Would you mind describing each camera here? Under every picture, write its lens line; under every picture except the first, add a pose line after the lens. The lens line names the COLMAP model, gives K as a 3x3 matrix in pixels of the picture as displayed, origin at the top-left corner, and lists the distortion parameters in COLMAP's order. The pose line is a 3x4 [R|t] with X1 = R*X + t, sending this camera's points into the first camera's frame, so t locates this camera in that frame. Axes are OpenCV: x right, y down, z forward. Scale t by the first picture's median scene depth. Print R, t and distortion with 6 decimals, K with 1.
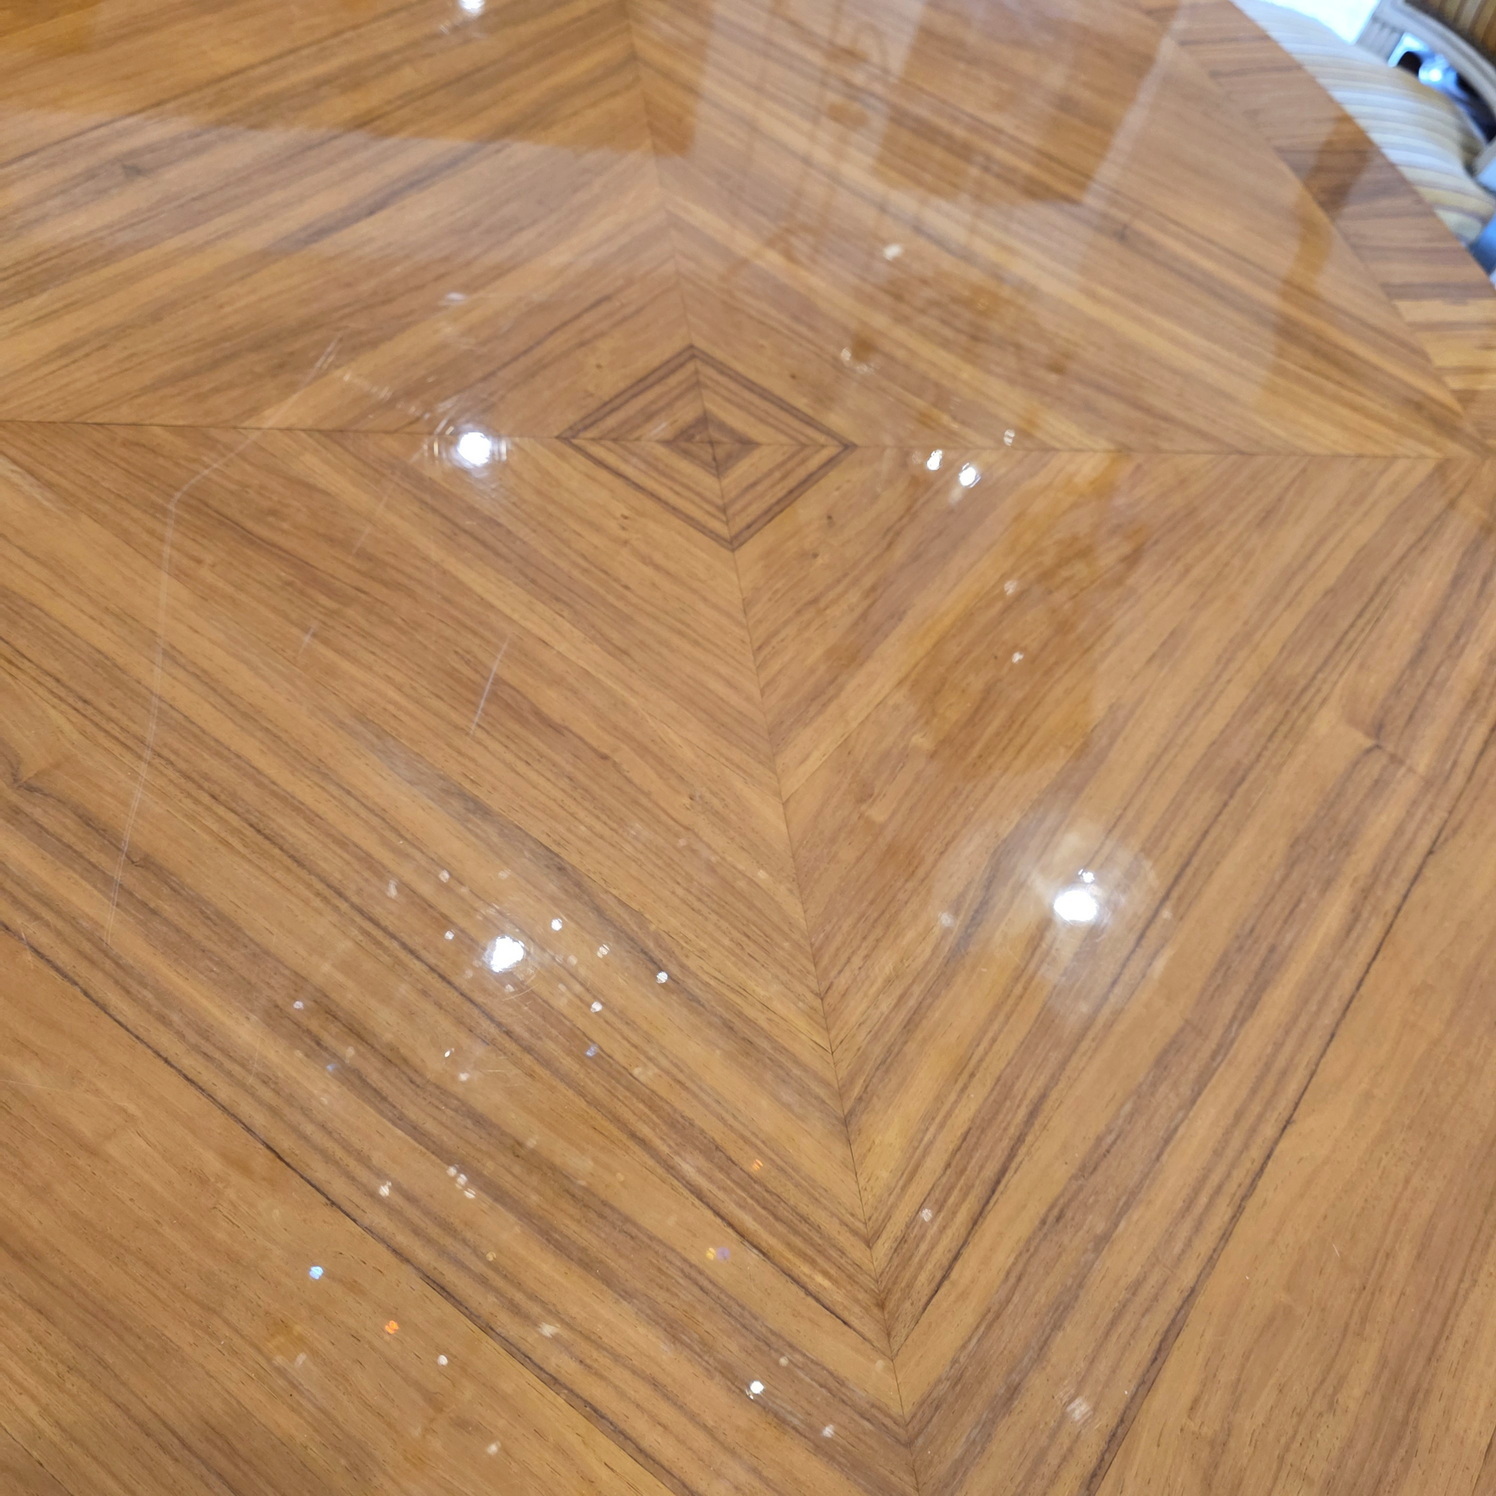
lens RADIAL K [[1347.2, 0, 748.0], [0, 1347.2, 748.0], [0, 0, 1]] dist [0.017428, -0.018883]
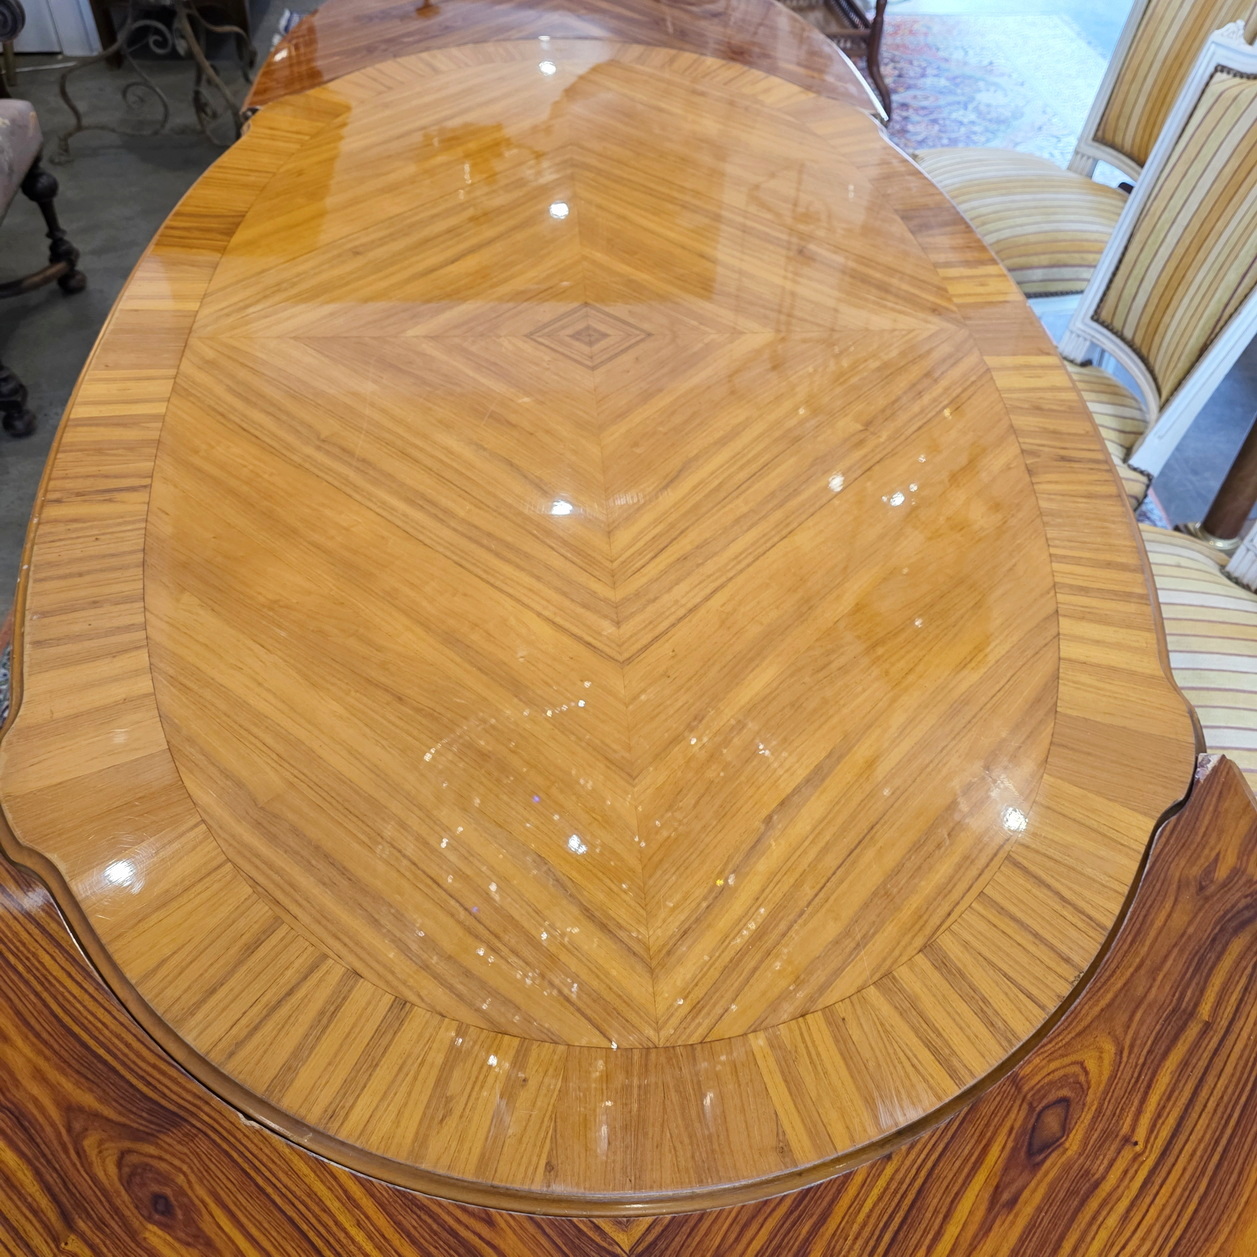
lens RADIAL K [[1132.0, 0, 628.5], [0, 1132.0, 628.5], [0, 0, 1]] dist [0.017428, -0.018883]
pose [[0.988049, -0.038071, -0.149364, 0.324842], [0.014972, 0.988141, -0.152820, 0.597329], [0.153411, 0.148758, 0.976901, -0.866271]]
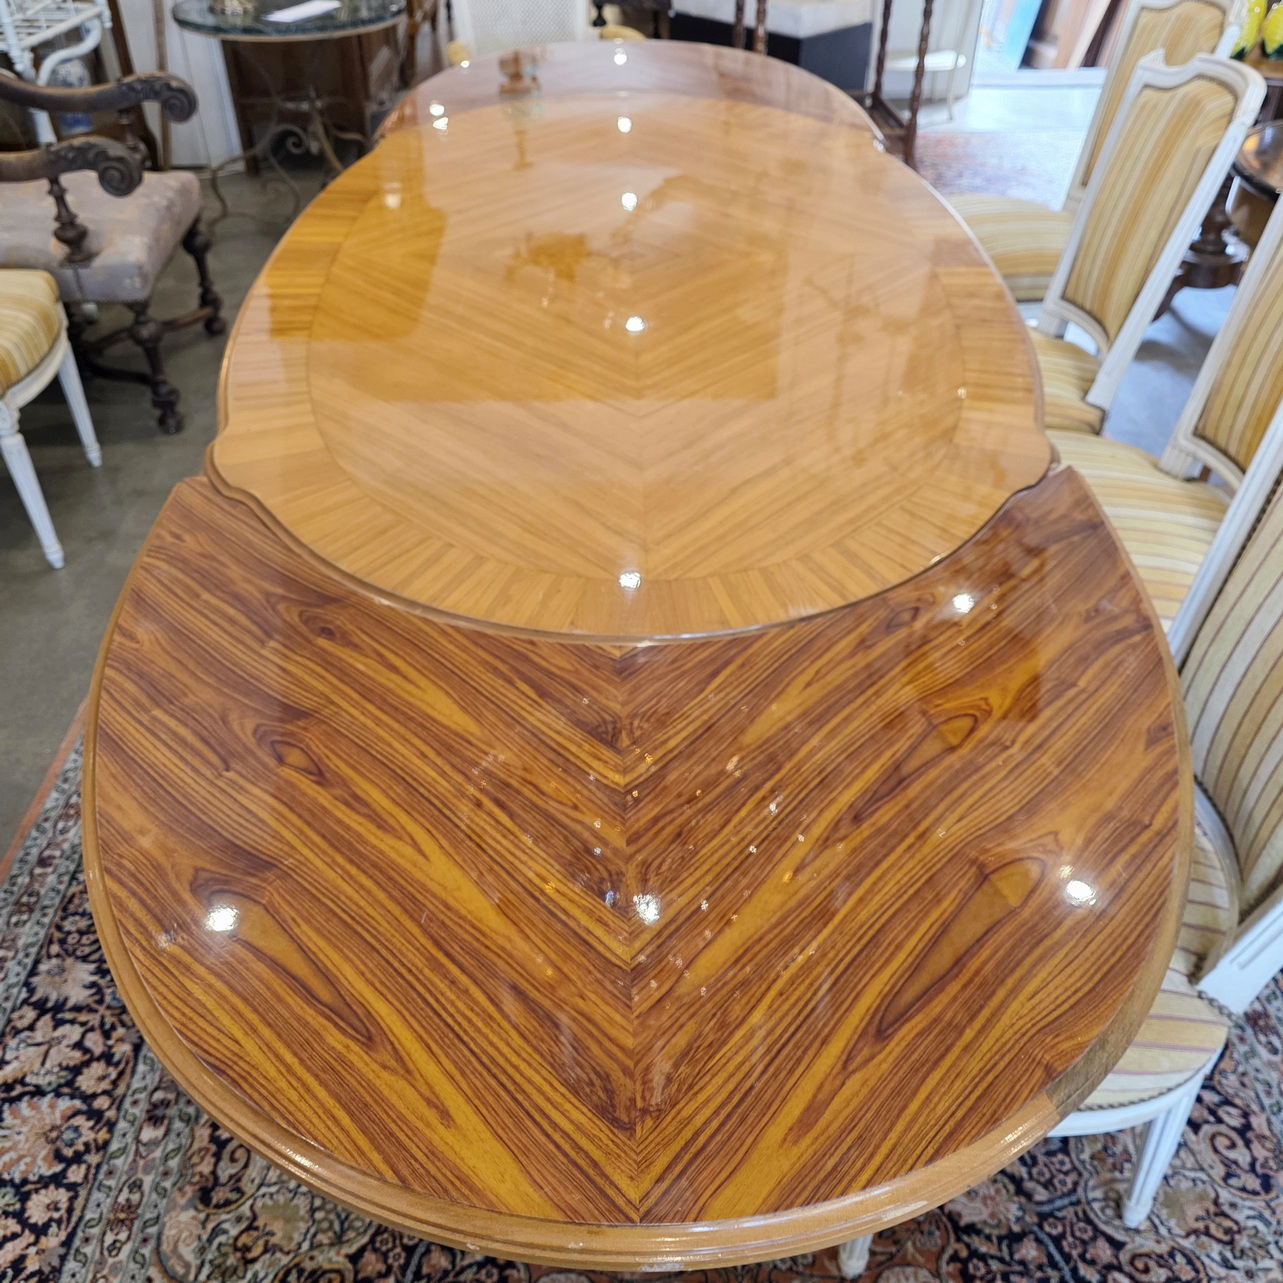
lens RADIAL K [[1162.9, 0, 640.9], [0, 1162.9, 665.8], [0, 0, 1]] dist [0.114497, -0.240261]
pose [[0.977952, -0.044256, -0.204085, 0.522623], [-0.012974, 0.962522, -0.270893, 1.477794], [0.208425, 0.267568, 0.940726, -1.339922]]
